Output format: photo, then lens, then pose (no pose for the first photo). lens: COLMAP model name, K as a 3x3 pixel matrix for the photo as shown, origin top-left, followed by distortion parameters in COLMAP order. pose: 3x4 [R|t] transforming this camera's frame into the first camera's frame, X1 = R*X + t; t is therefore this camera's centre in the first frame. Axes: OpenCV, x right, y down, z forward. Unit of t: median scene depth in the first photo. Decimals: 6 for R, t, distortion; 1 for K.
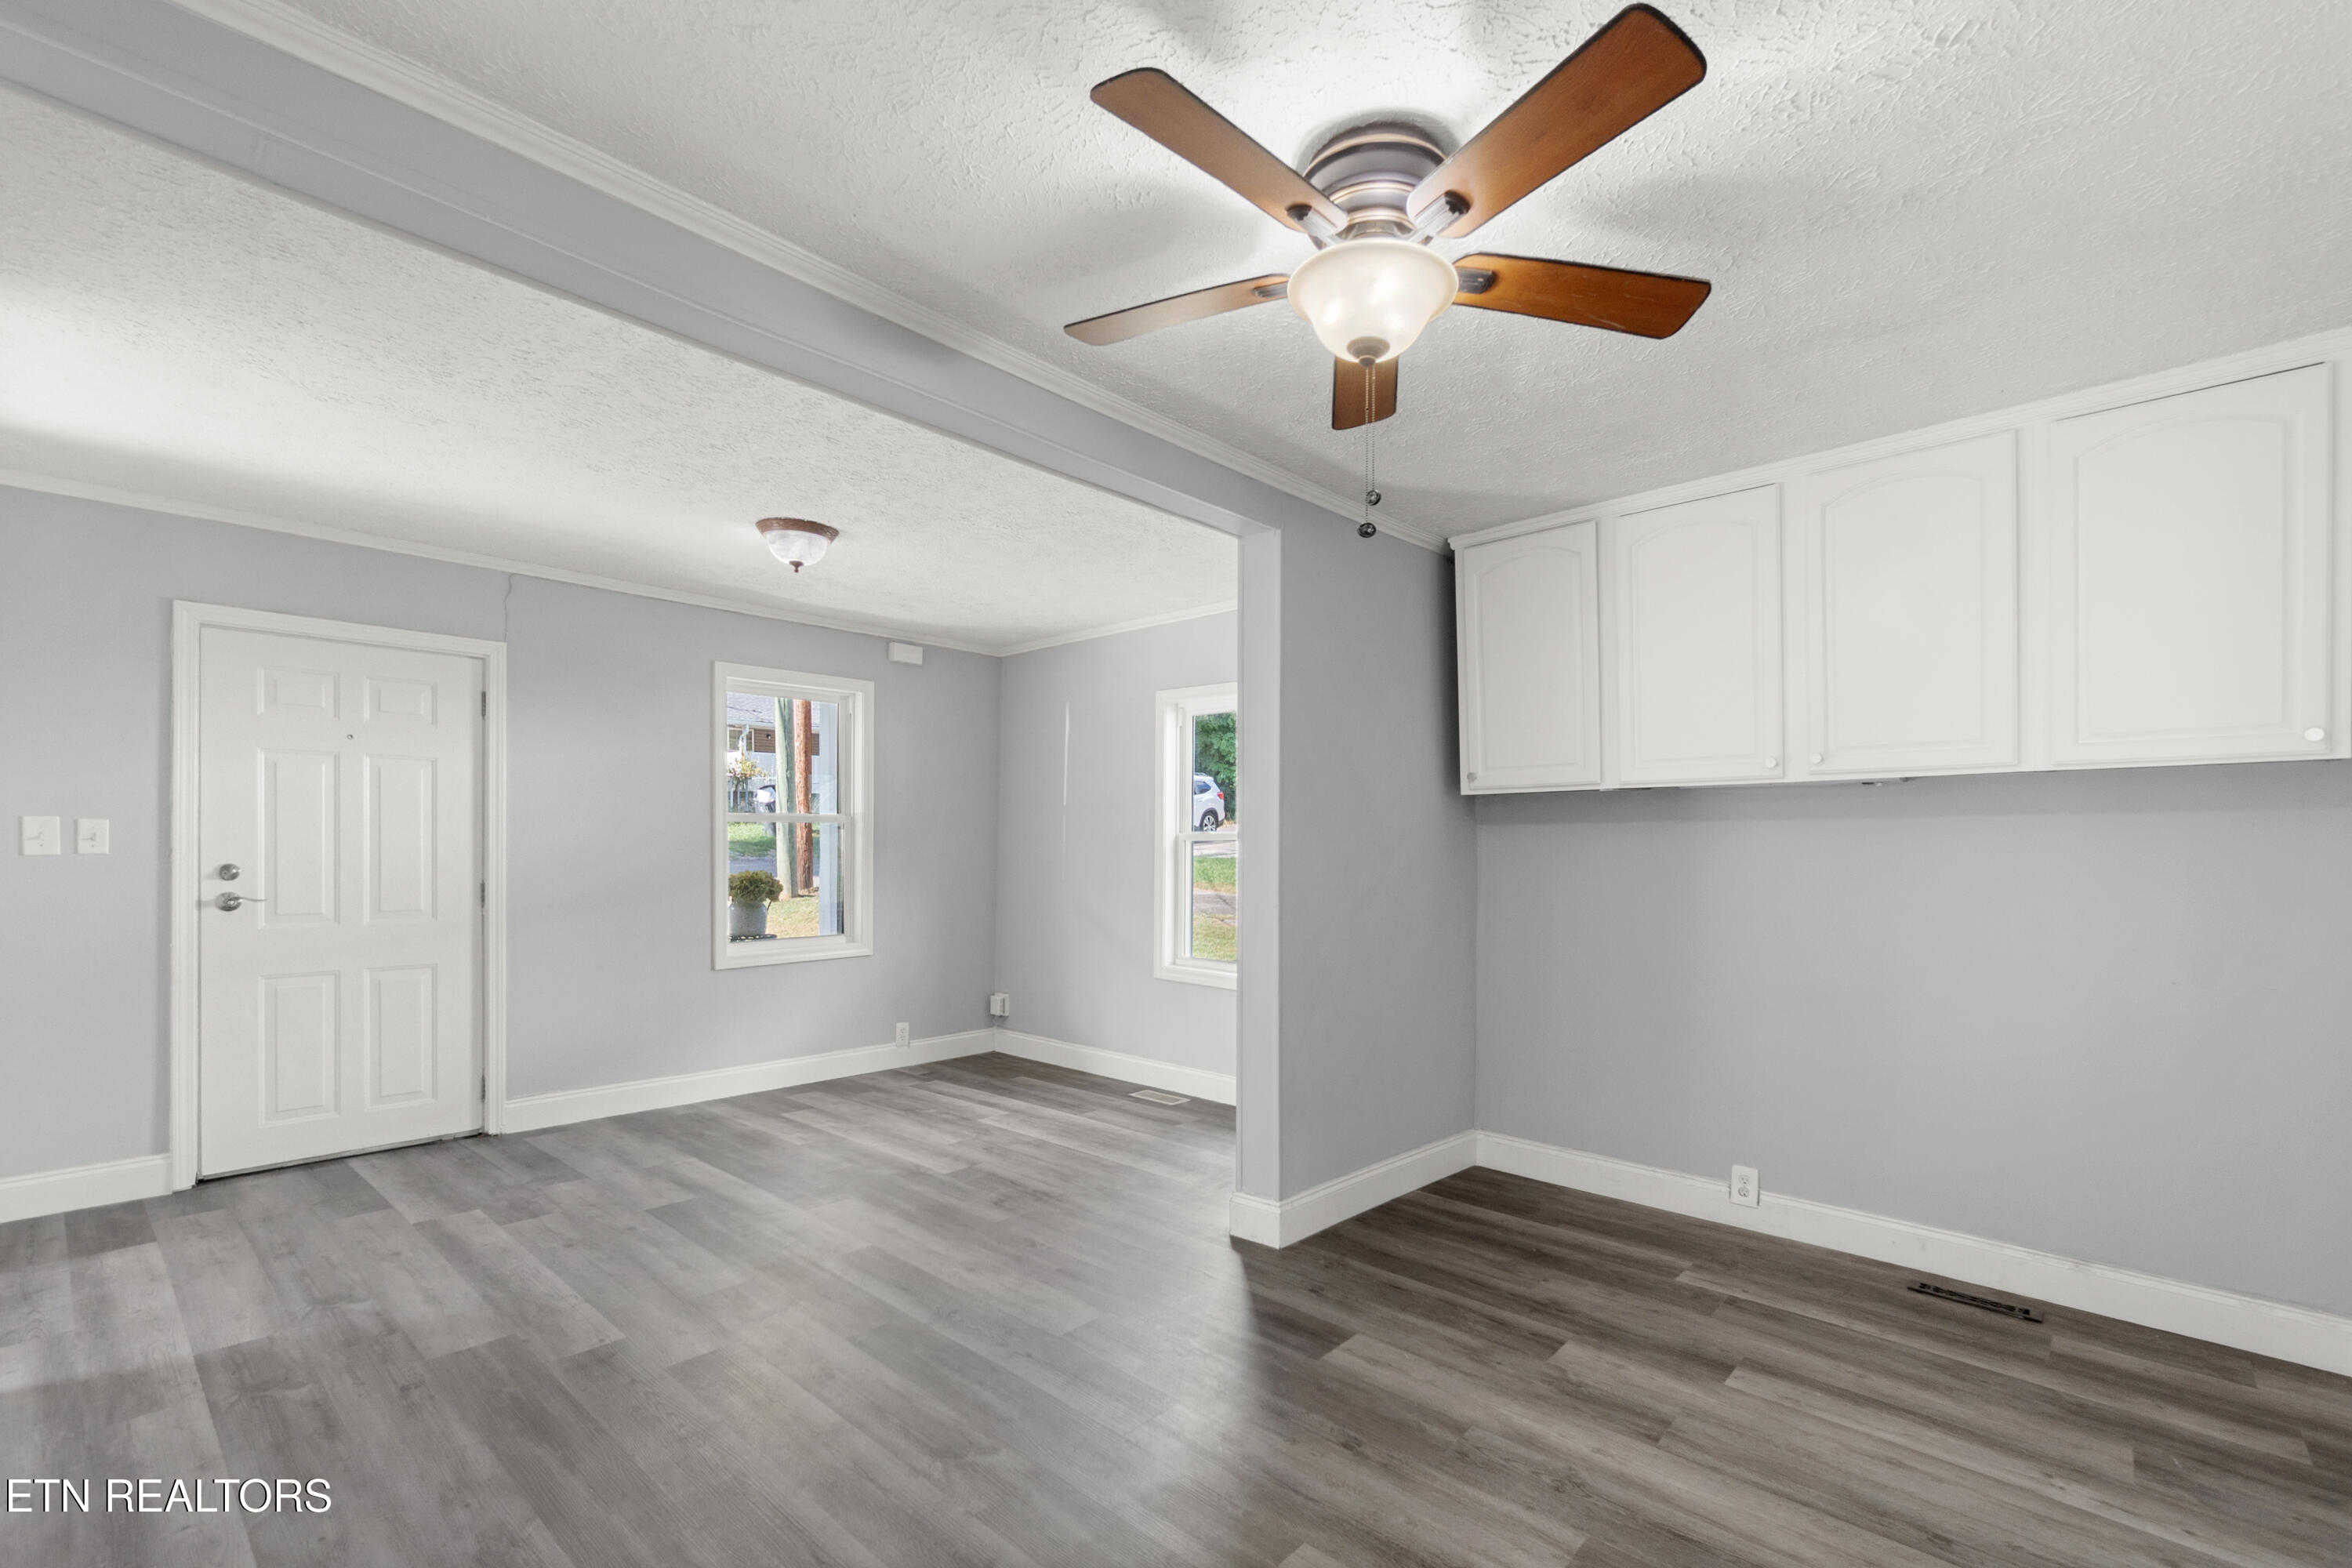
lens RADIAL K [[1022.8, 0, 1176.5], [0, 1022.8, 835.7], [0, 0, 1]] dist [-0.009997, -0.000284]
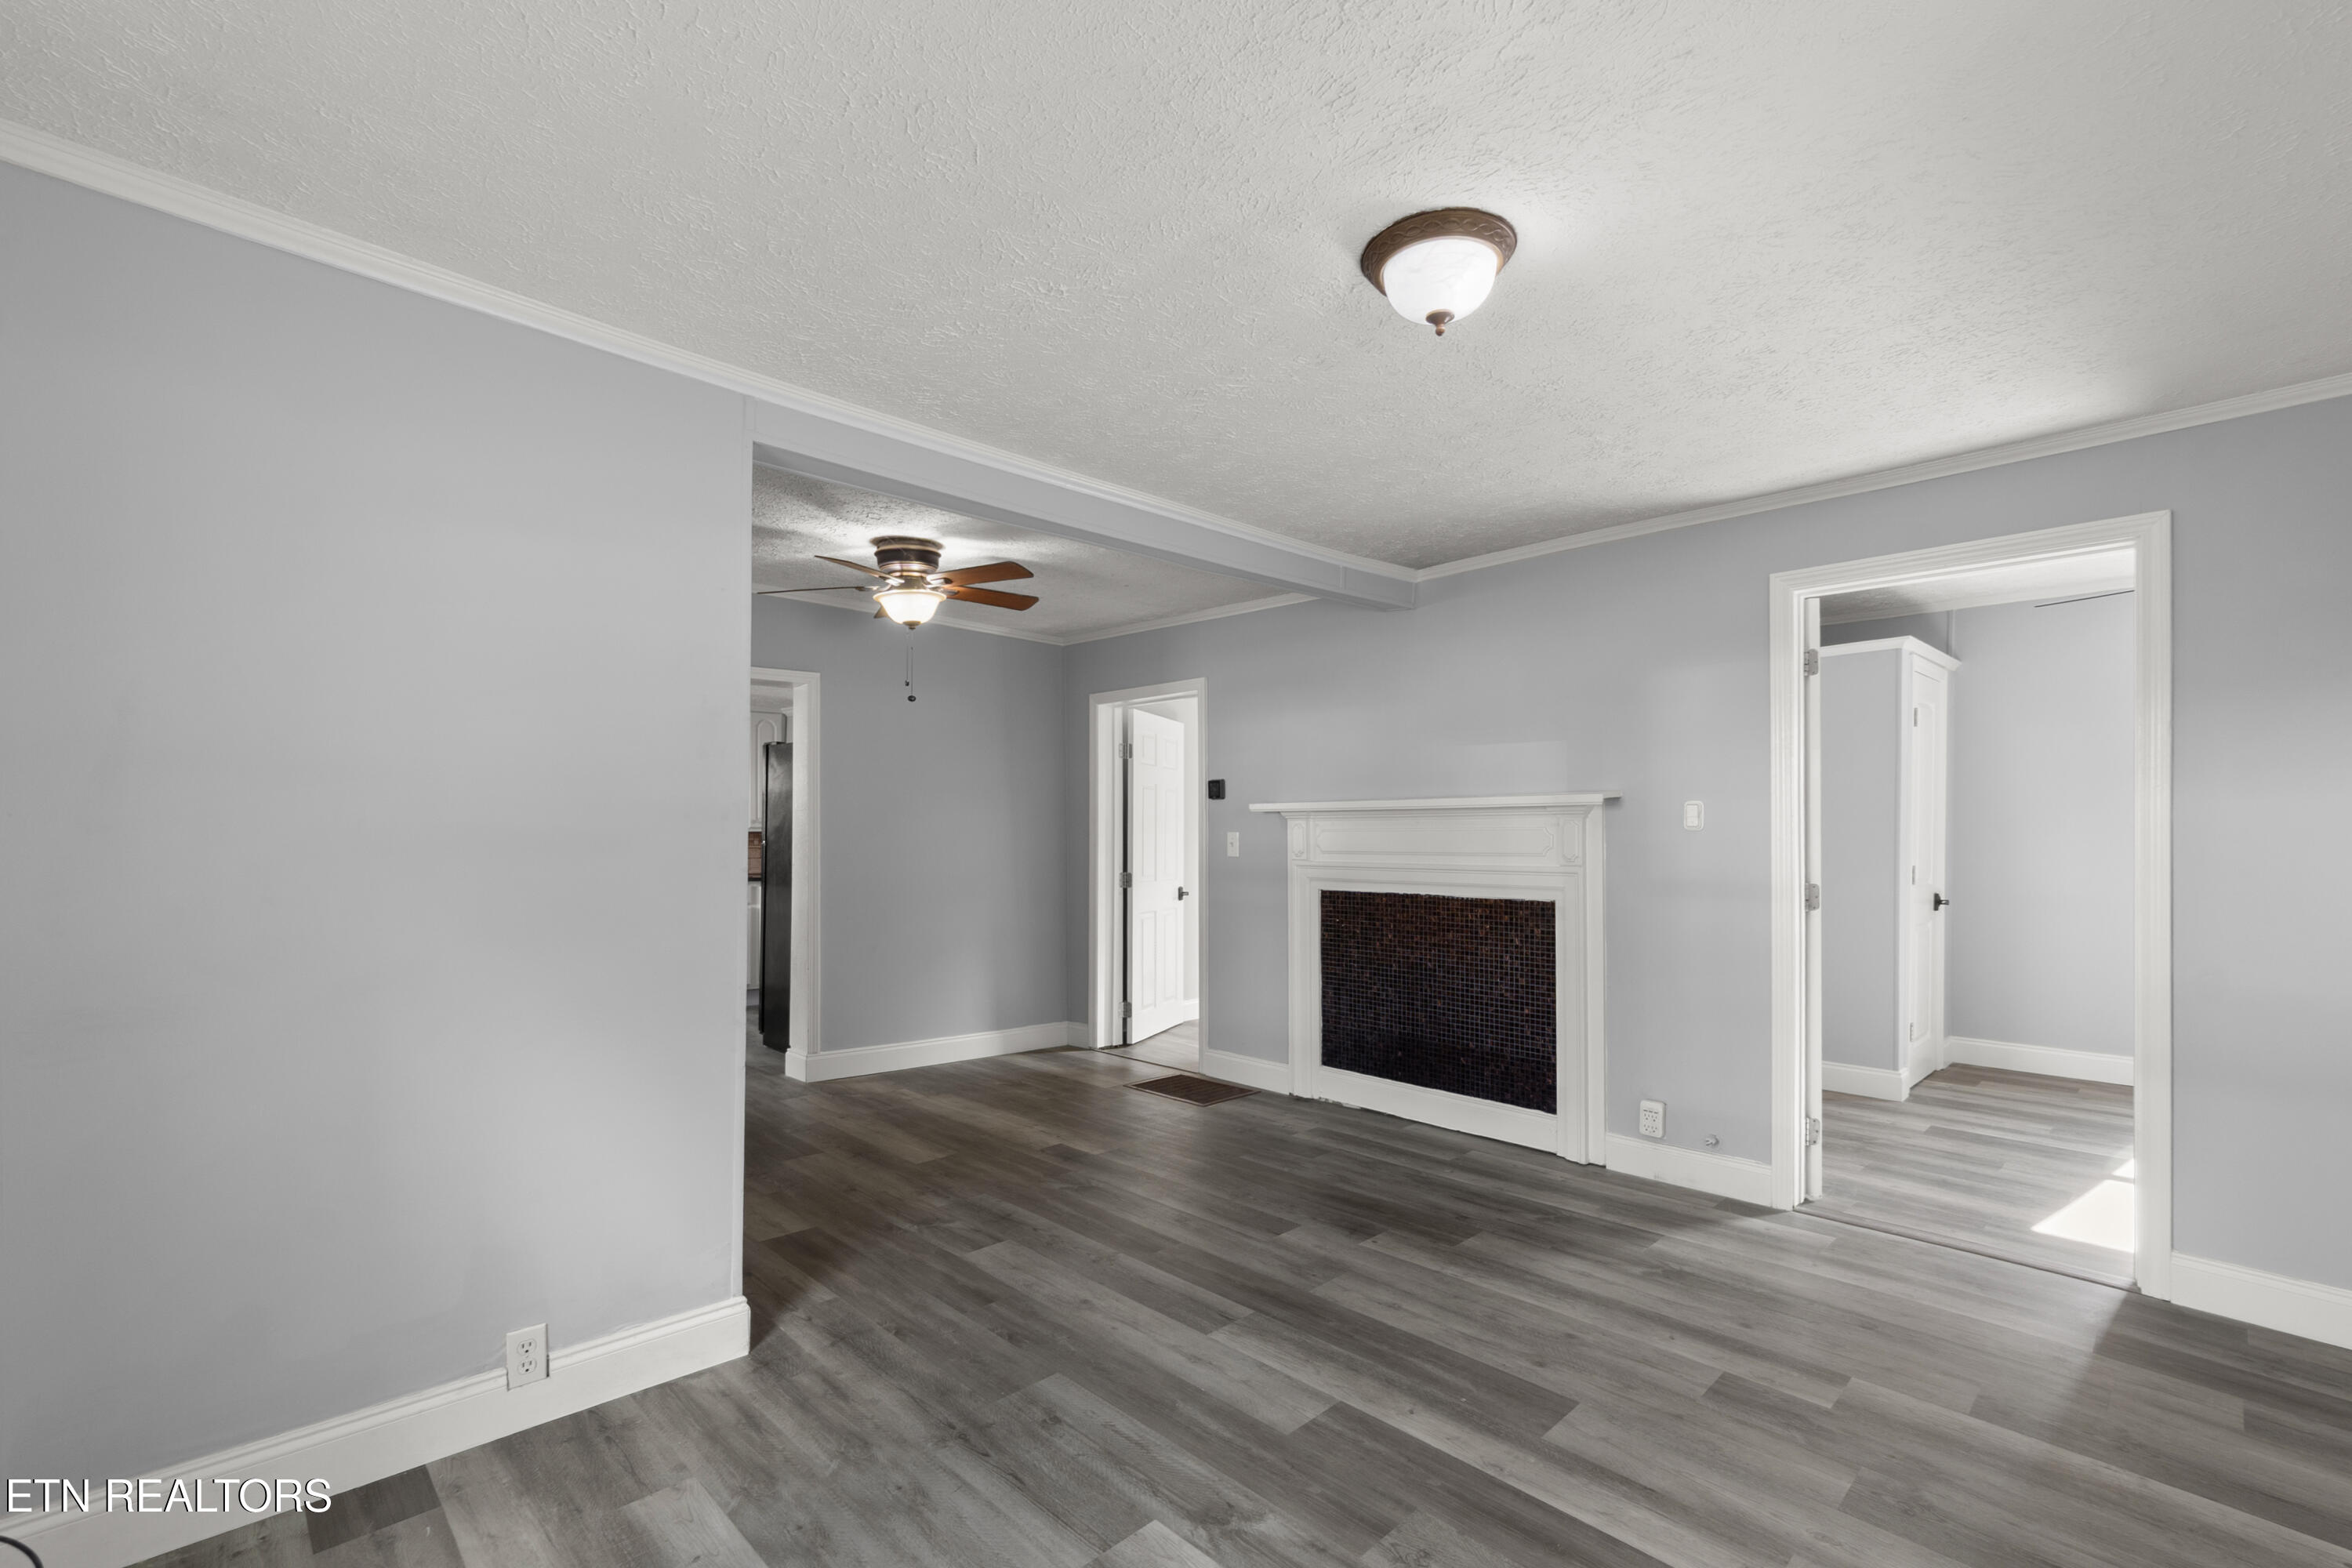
lens RADIAL K [[1022.8, 0, 1176.5], [0, 1022.8, 835.7], [0, 0, 1]] dist [-0.009997, -0.000284]
pose [[-0.997156, -0.014309, 0.073996, -0.345481], [-0.014103, 0.999895, 0.003305, -0.000014], [-0.074035, 0.002252, -0.997253, 1.905790]]
